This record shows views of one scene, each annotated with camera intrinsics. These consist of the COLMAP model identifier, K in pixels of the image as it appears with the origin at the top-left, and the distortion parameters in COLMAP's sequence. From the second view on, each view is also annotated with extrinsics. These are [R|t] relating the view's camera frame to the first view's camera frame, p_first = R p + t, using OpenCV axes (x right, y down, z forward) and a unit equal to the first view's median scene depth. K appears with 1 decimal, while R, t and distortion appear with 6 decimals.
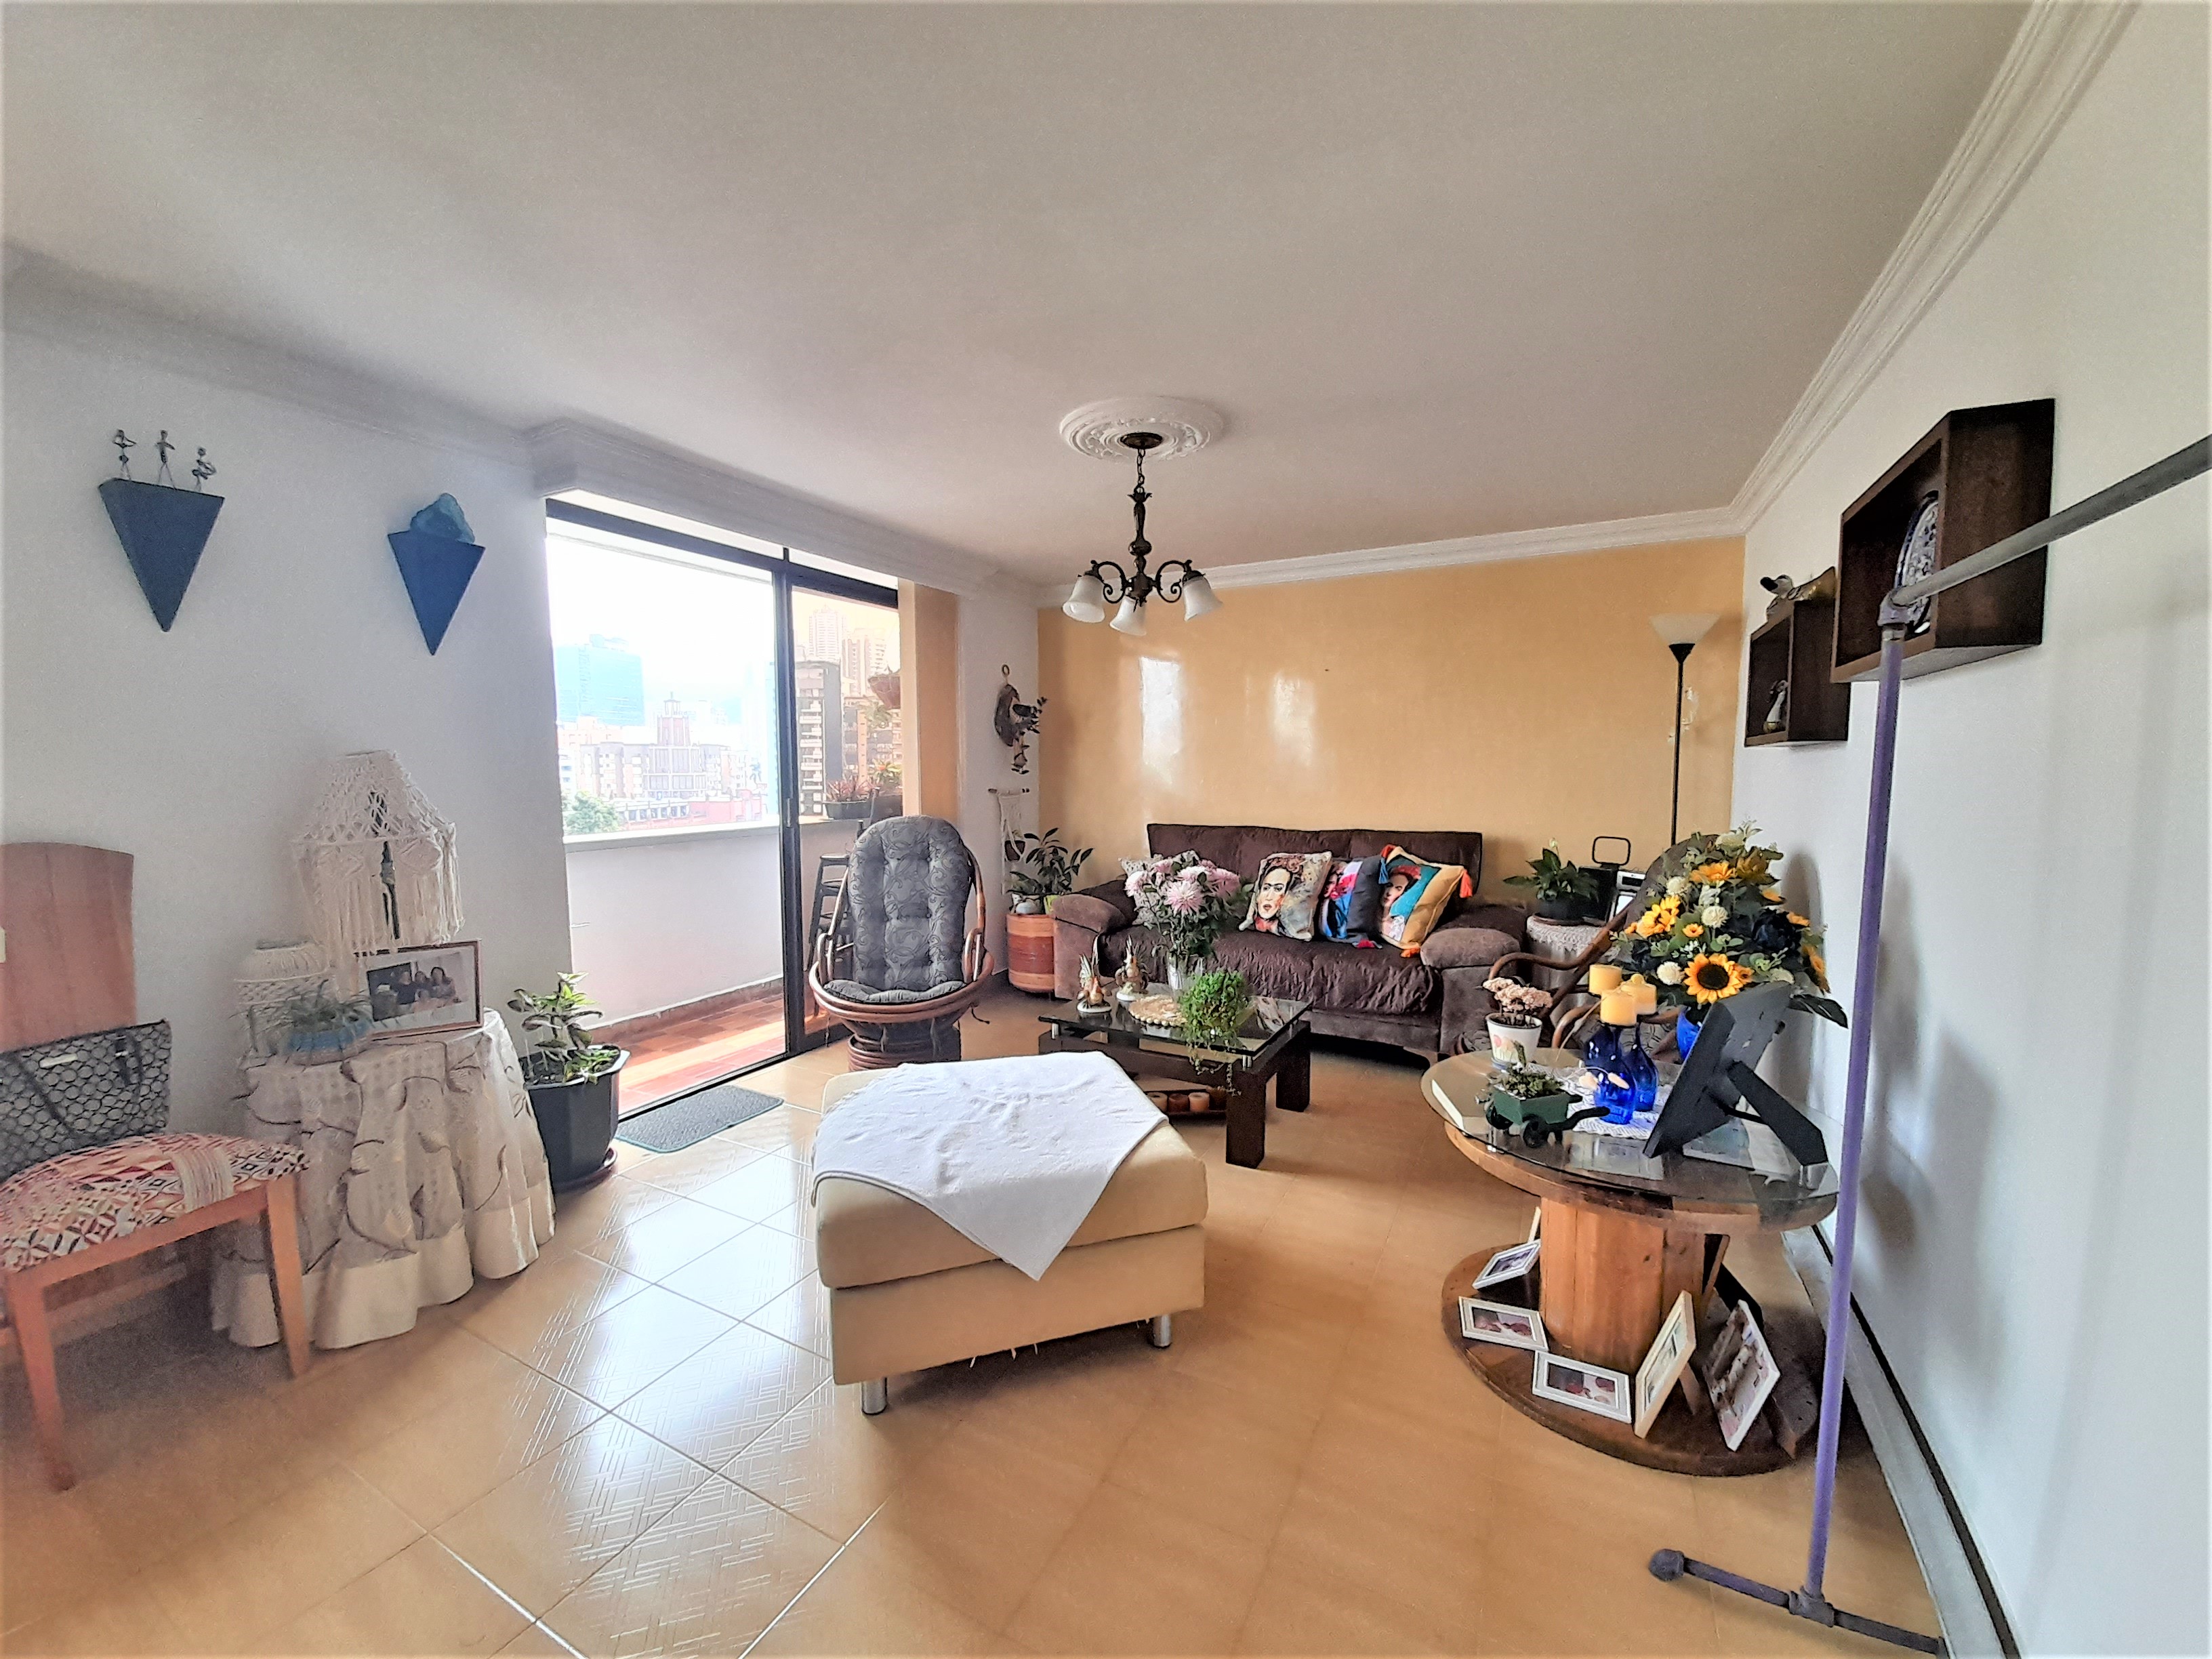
lens RADIAL K [[875.2, 0, 1100.1], [0, 875.2, 828.7], [0, 0, 1]] dist [0.003737, -0.006570]
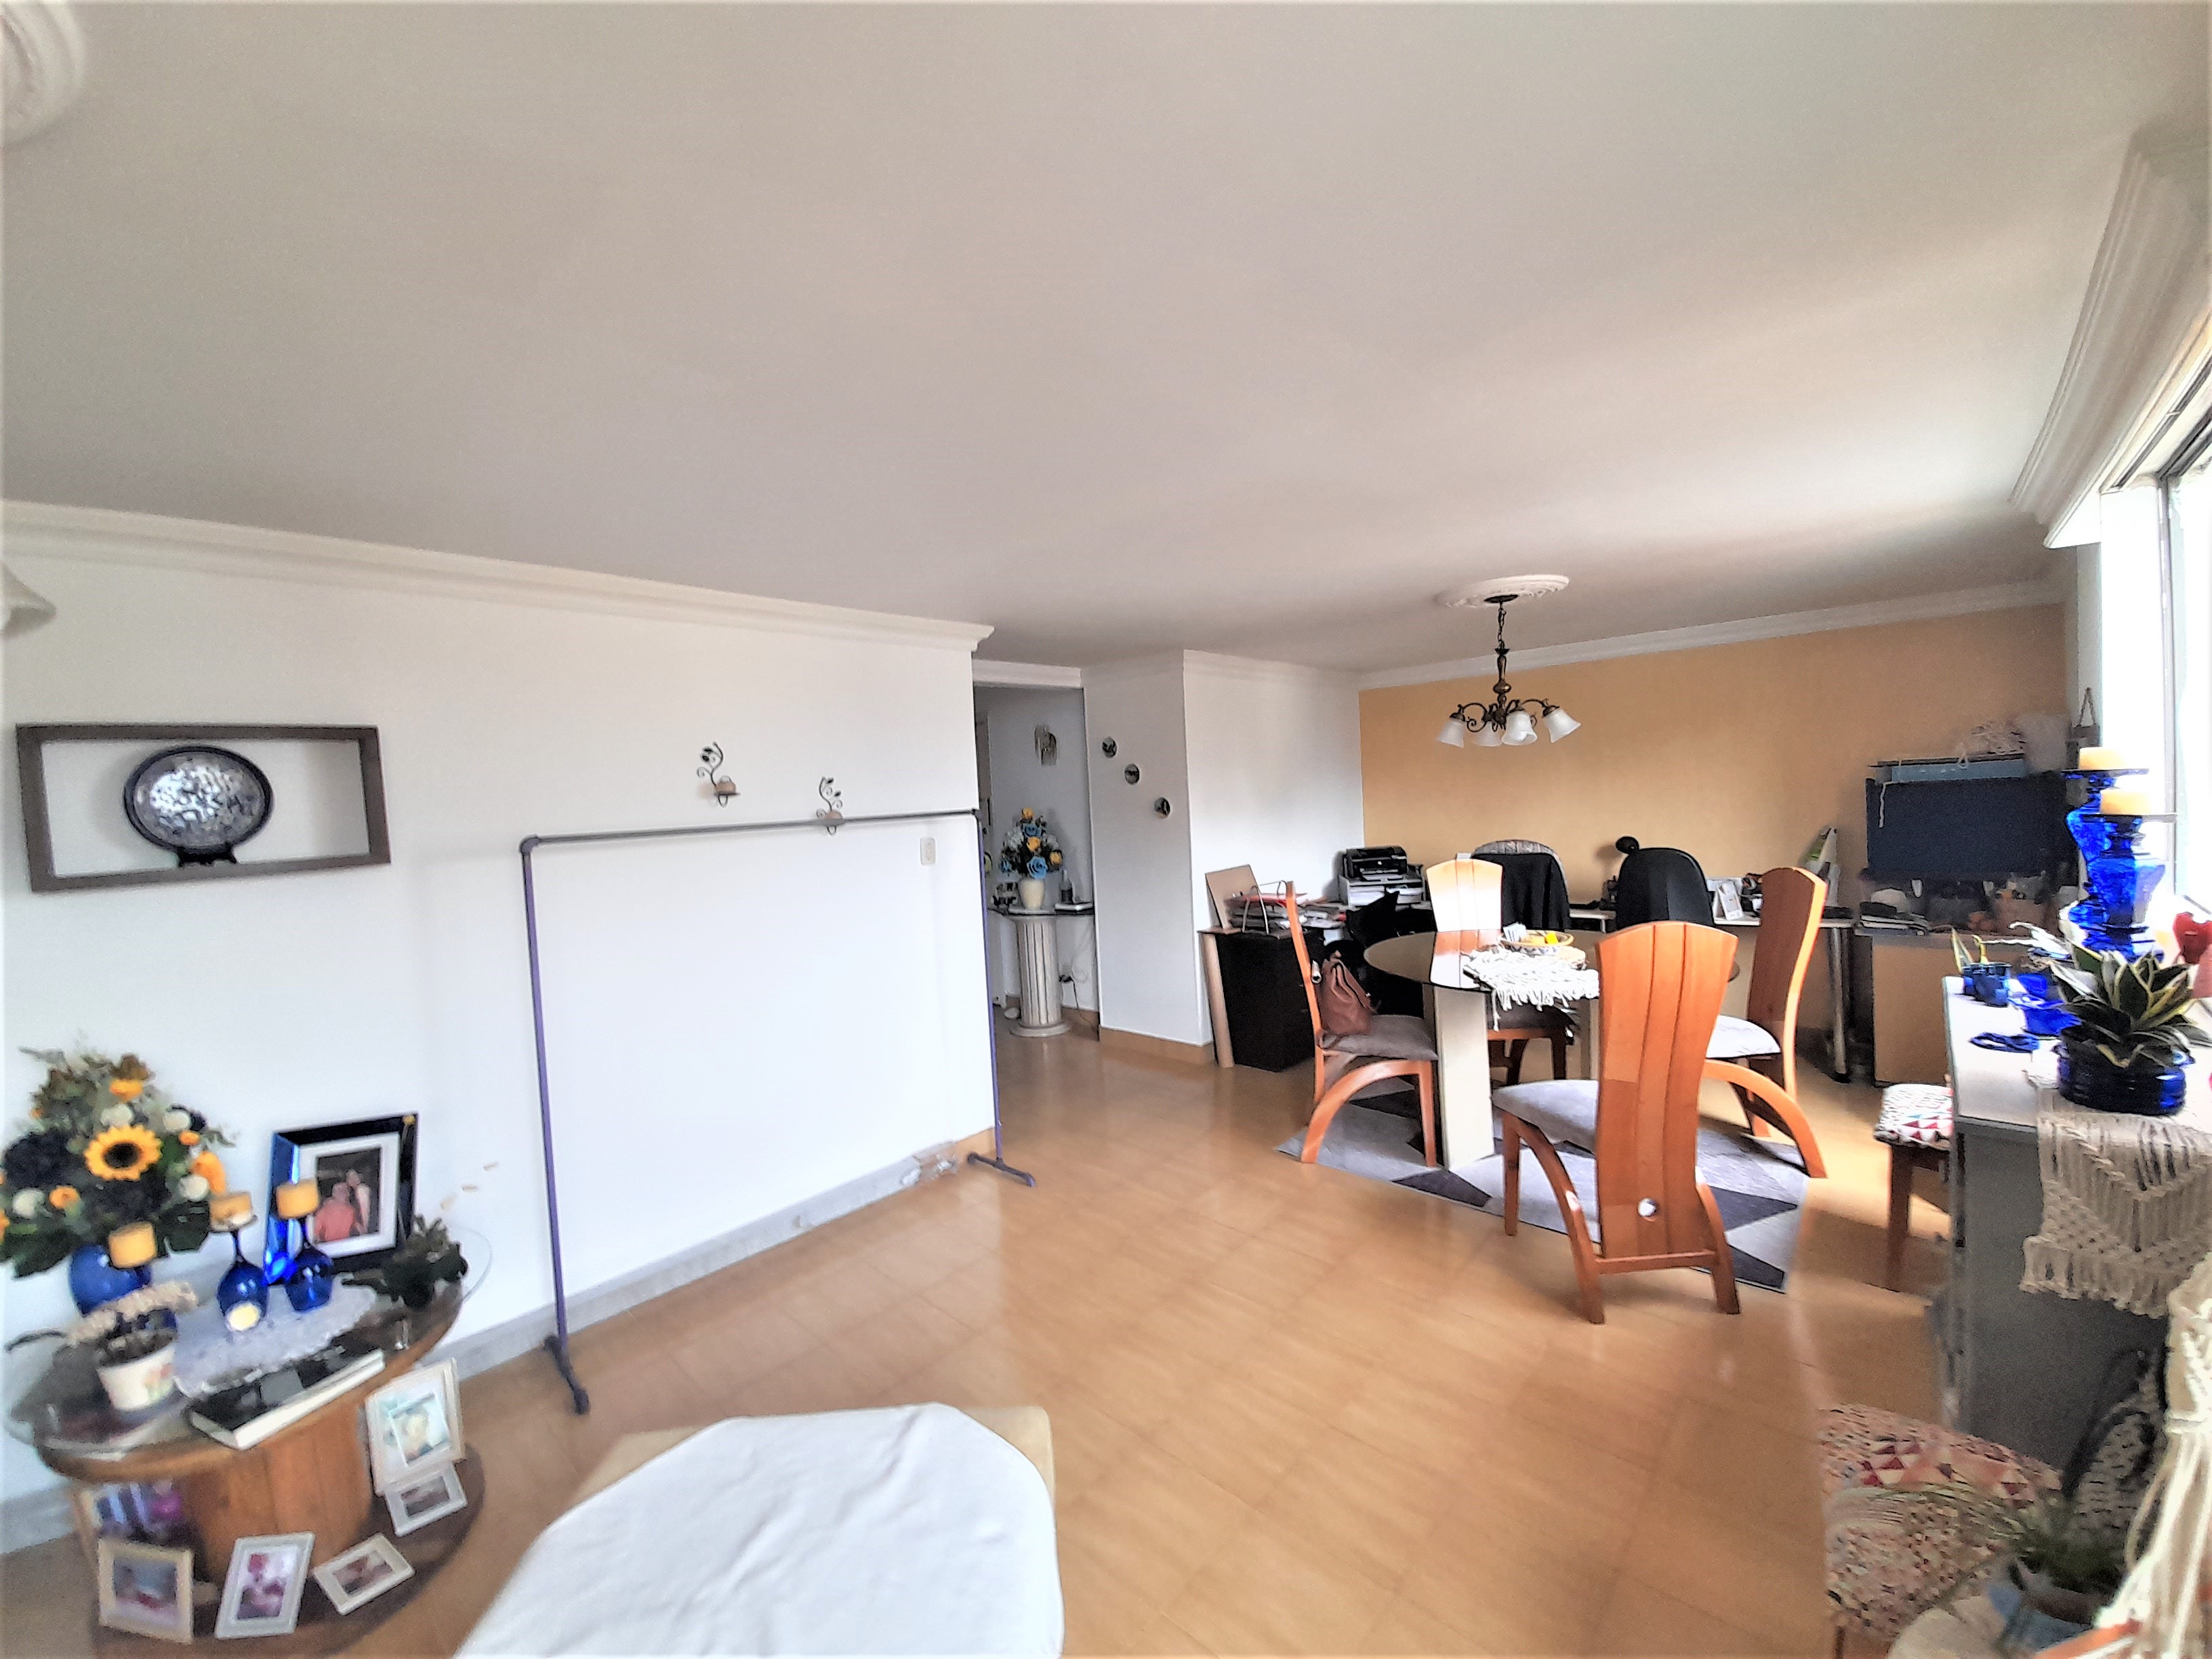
lens RADIAL K [[875.2, 0, 1100.4], [0, 875.2, 834.6], [0, 0, 1]] dist [0.003737, -0.006570]
pose [[-0.963221, 0.041454, 0.265495, -0.285396], [0.076147, 0.989637, 0.121742, -0.127308], [-0.257697, 0.137481, -0.956395, 0.789647]]
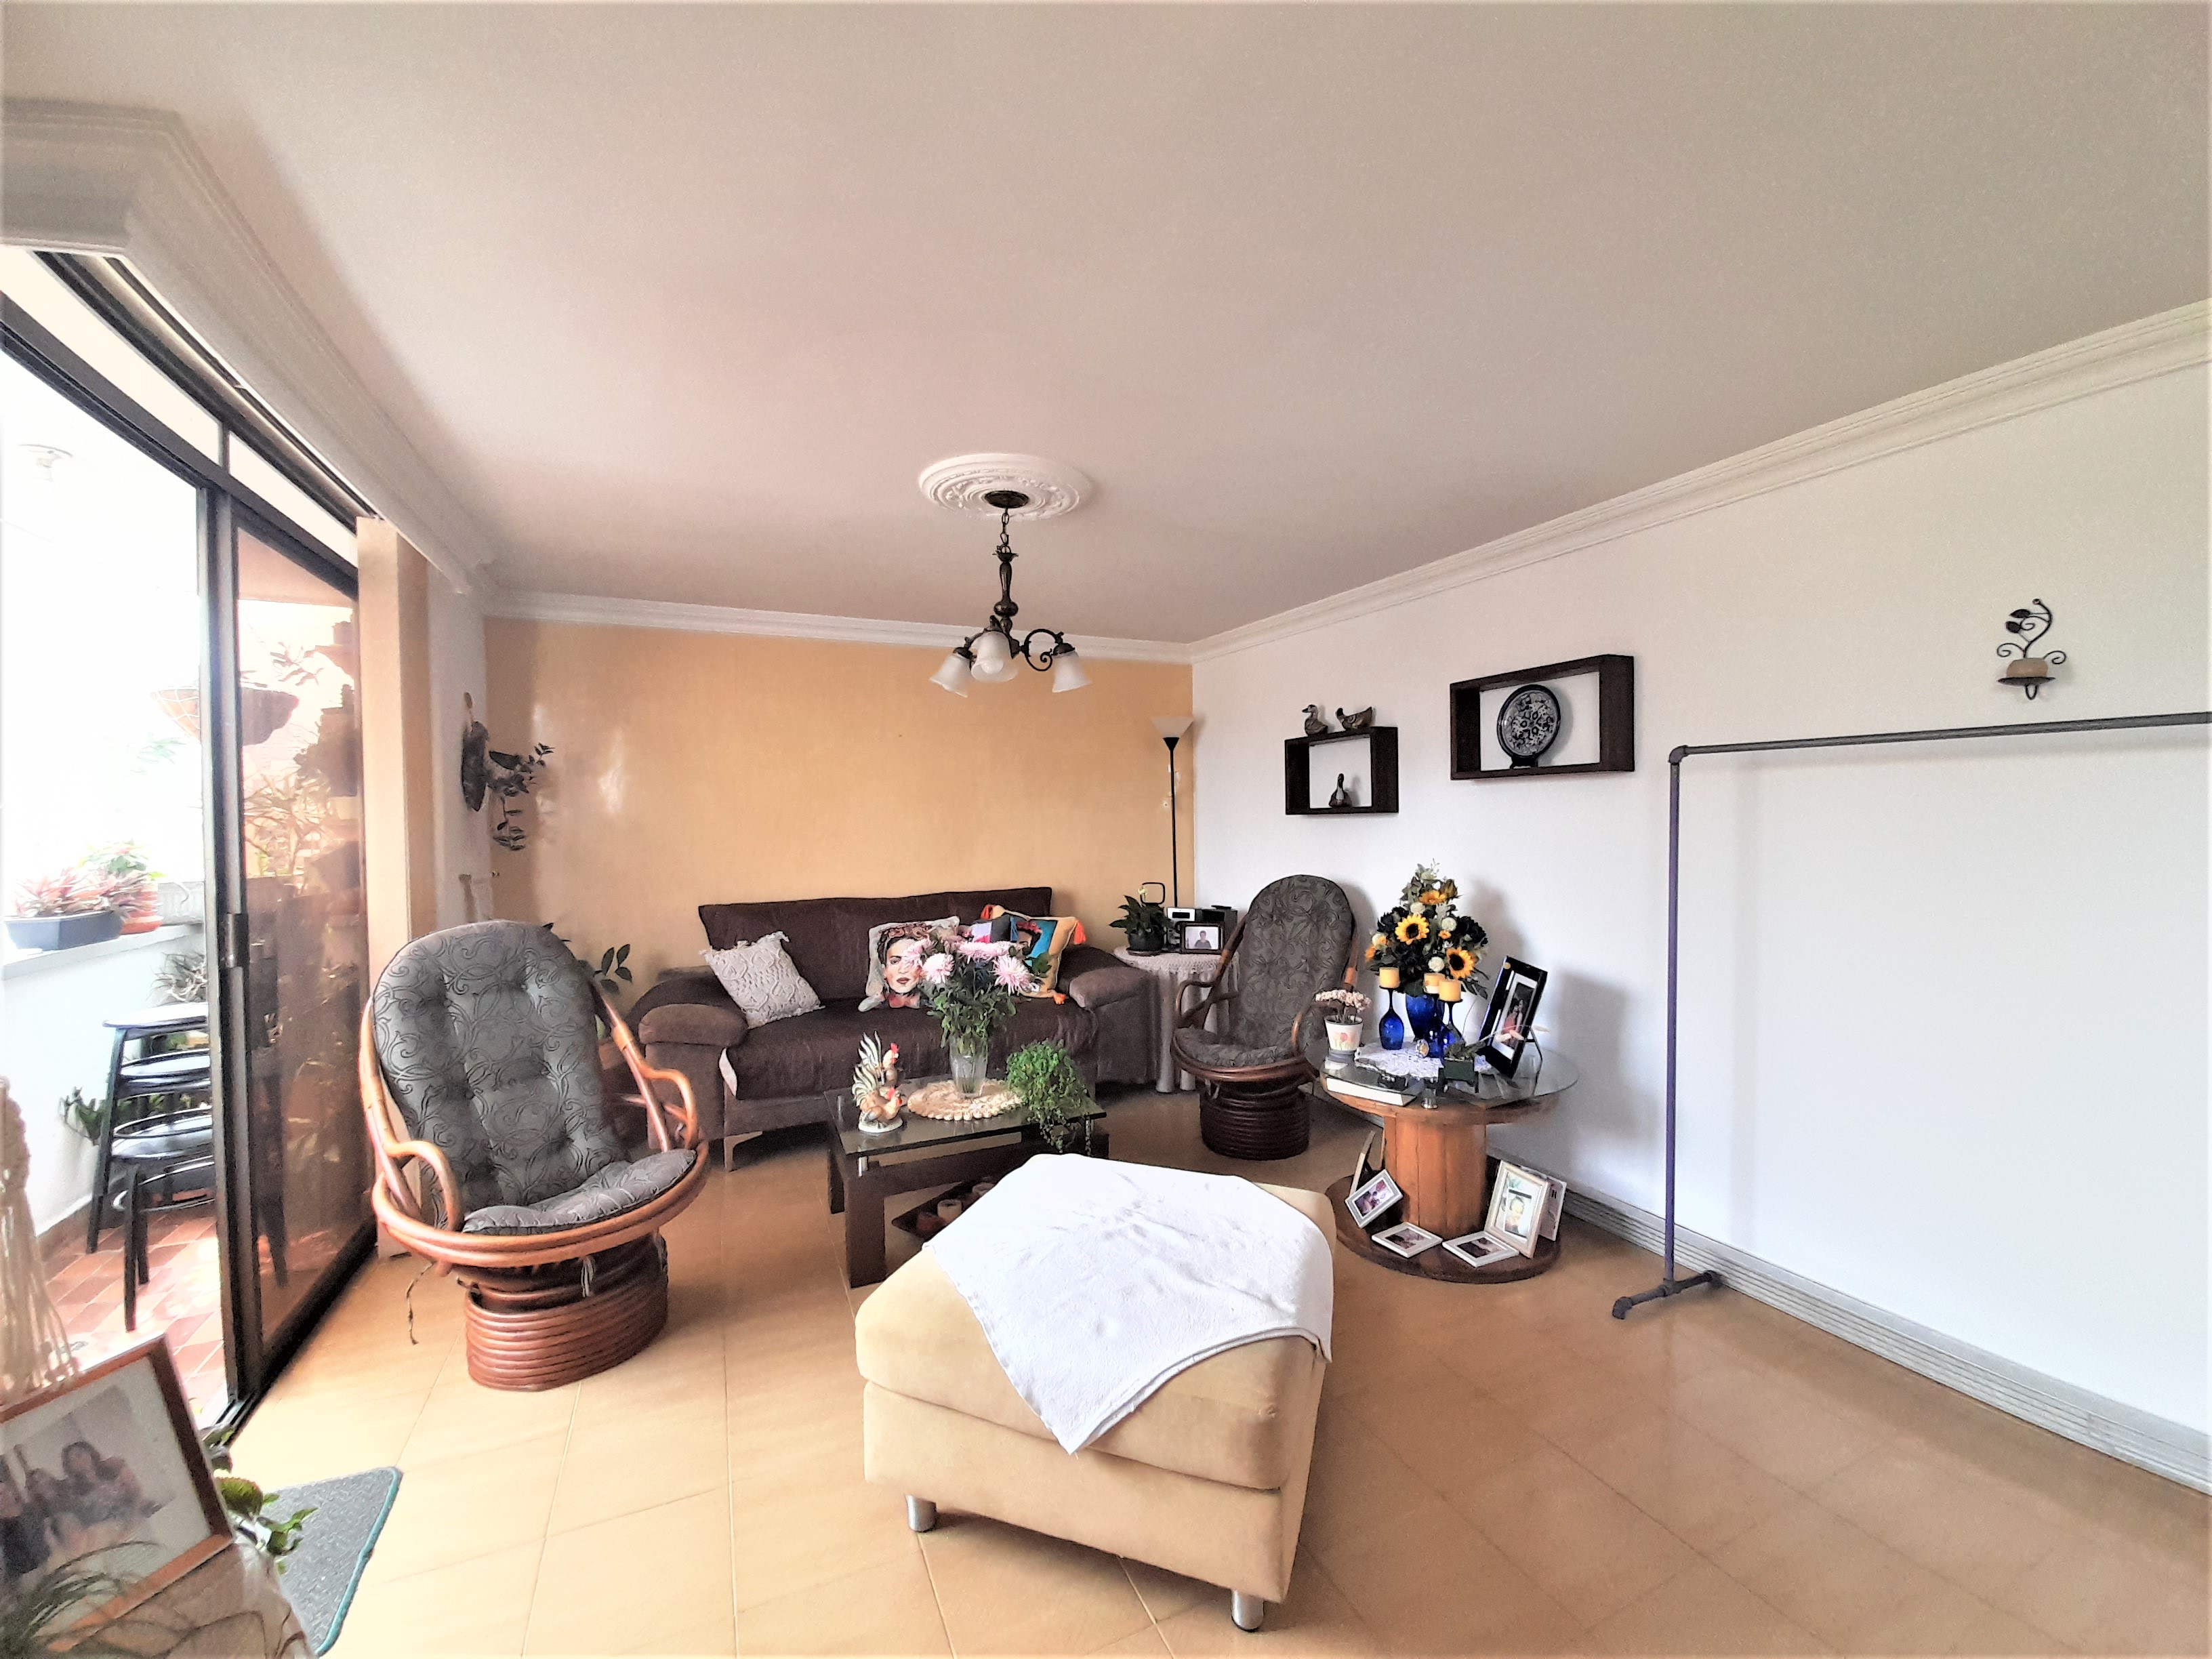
lens RADIAL K [[875.2, 0, 1105.4], [0, 875.2, 826.4], [0, 0, 1]] dist [0.003737, -0.006570]
pose [[0.601396, -0.016034, 0.798790, -0.458088], [0.069910, 0.997020, -0.032621, -0.033412], [-0.795886, 0.075462, 0.600725, 0.255571]]
